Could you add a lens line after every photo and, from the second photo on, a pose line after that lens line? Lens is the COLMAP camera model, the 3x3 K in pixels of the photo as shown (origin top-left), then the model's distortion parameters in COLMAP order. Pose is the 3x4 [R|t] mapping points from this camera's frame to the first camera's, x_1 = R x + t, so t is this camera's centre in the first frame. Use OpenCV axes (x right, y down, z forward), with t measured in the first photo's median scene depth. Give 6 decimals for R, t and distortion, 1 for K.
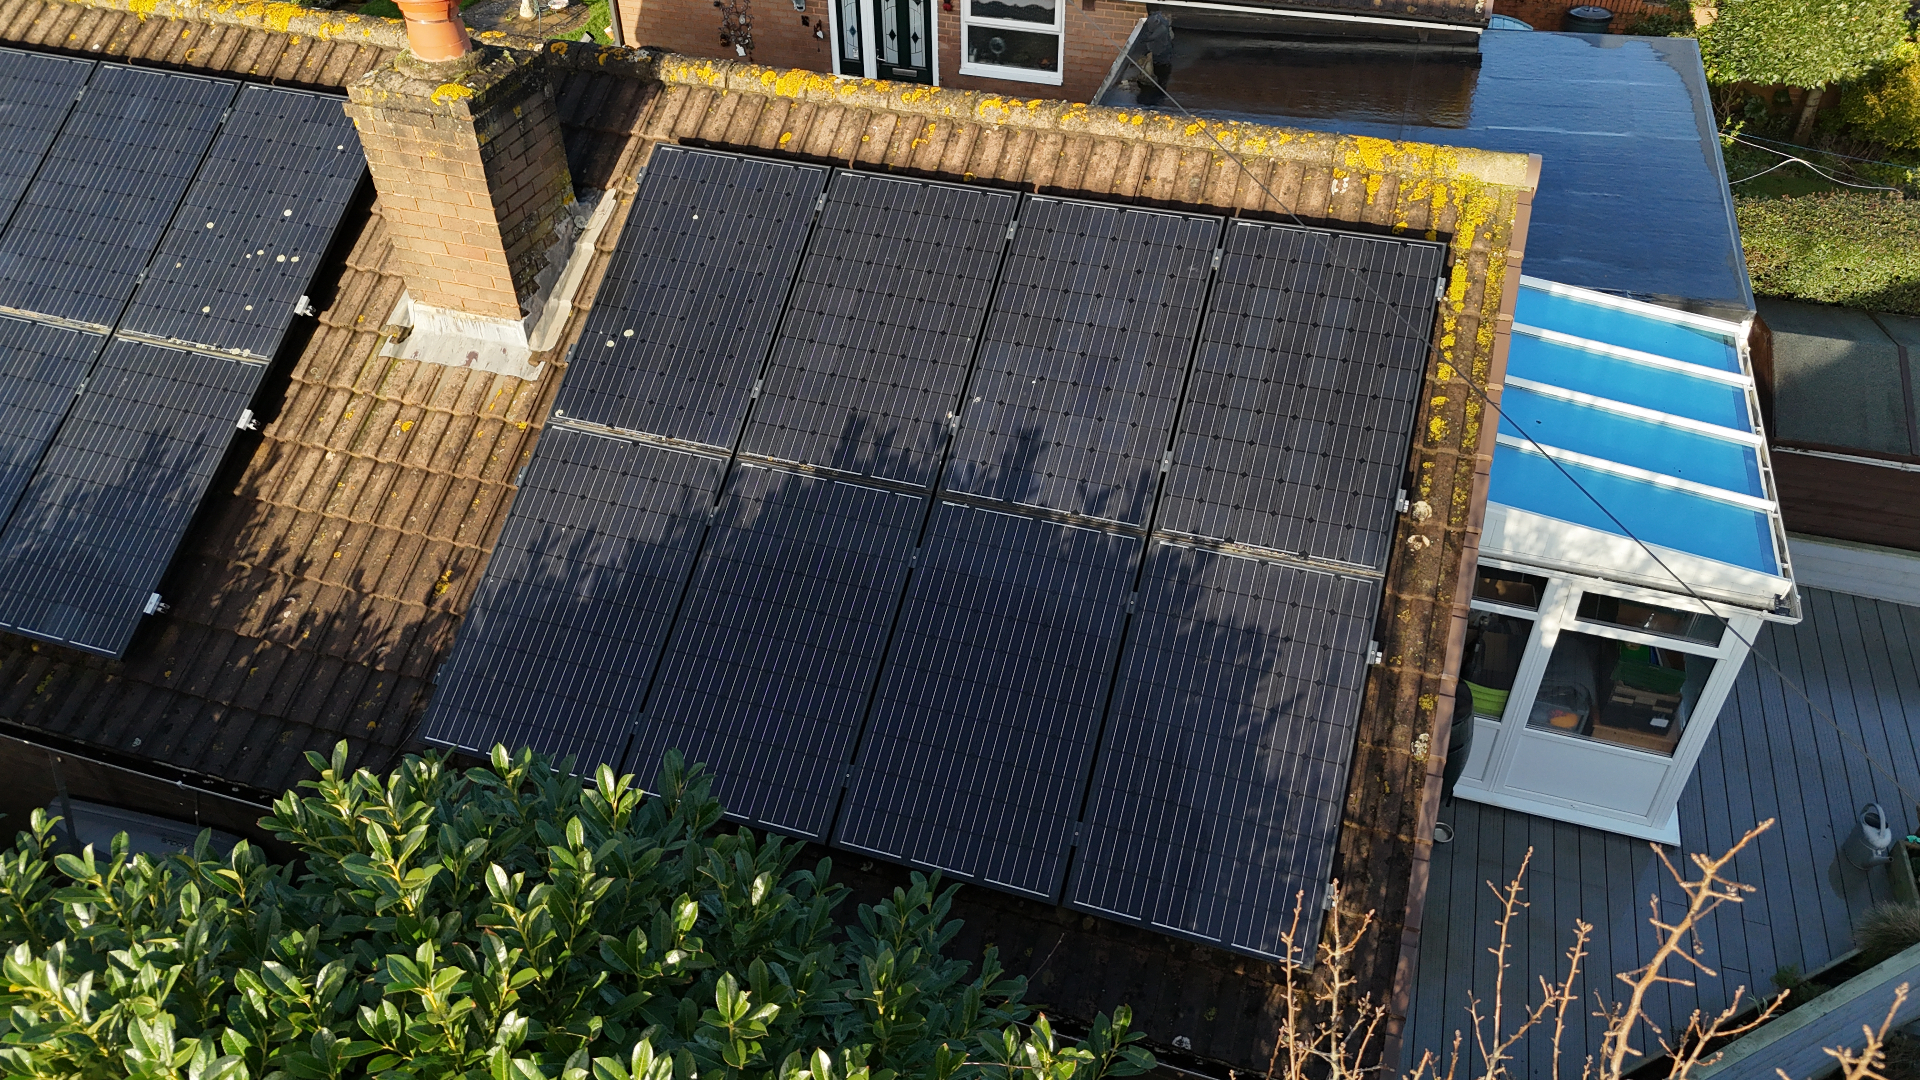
lens RADIAL K [[1425.9, 0, 960.0], [0, 1425.9, 540.0], [0, 0, 1]] dist [0.079407, -0.051762]
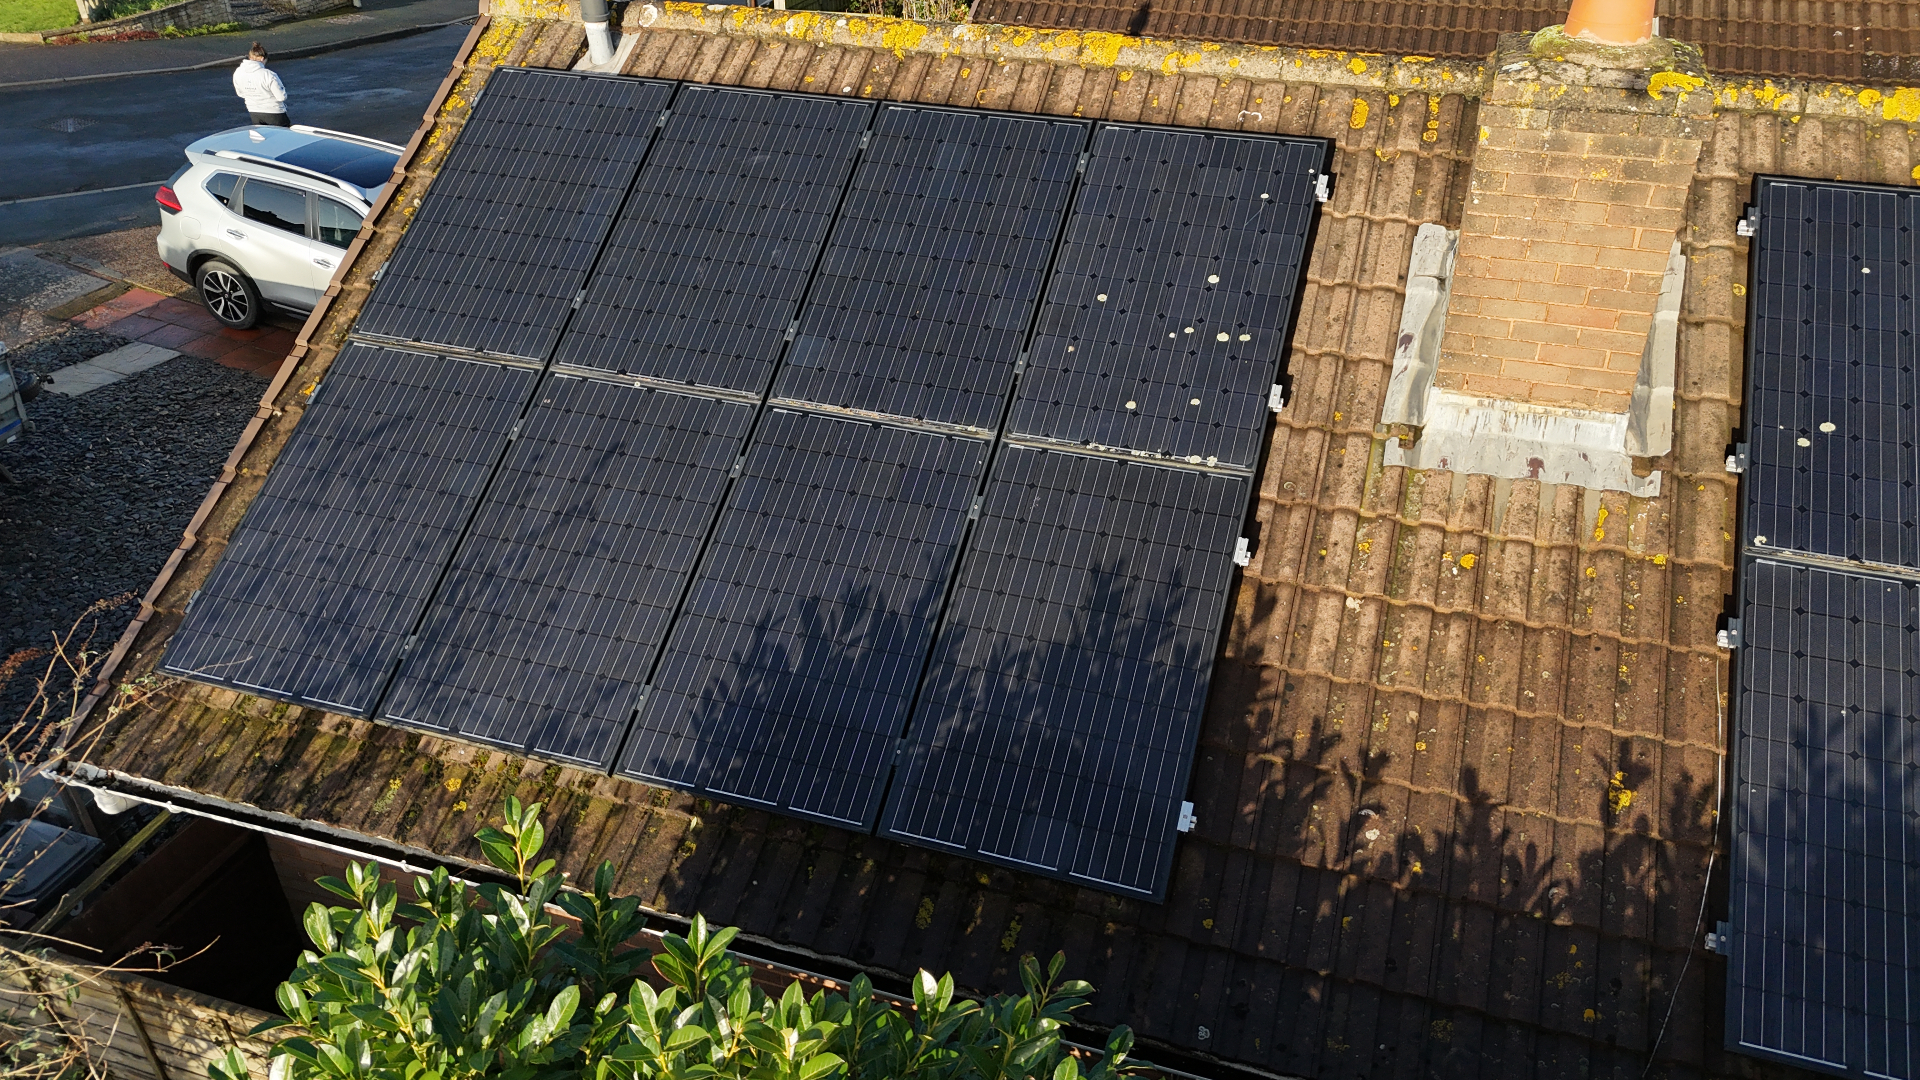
lens RADIAL K [[1425.9, 0, 960.0], [0, 1425.9, 540.0], [0, 0, 1]] dist [0.079407, -0.051762]
pose [[0.999663, 0.004378, 0.025588, -0.645579], [-0.001338, 0.993057, -0.117627, -0.006071], [-0.025925, 0.117553, 0.992728, 0.303890]]
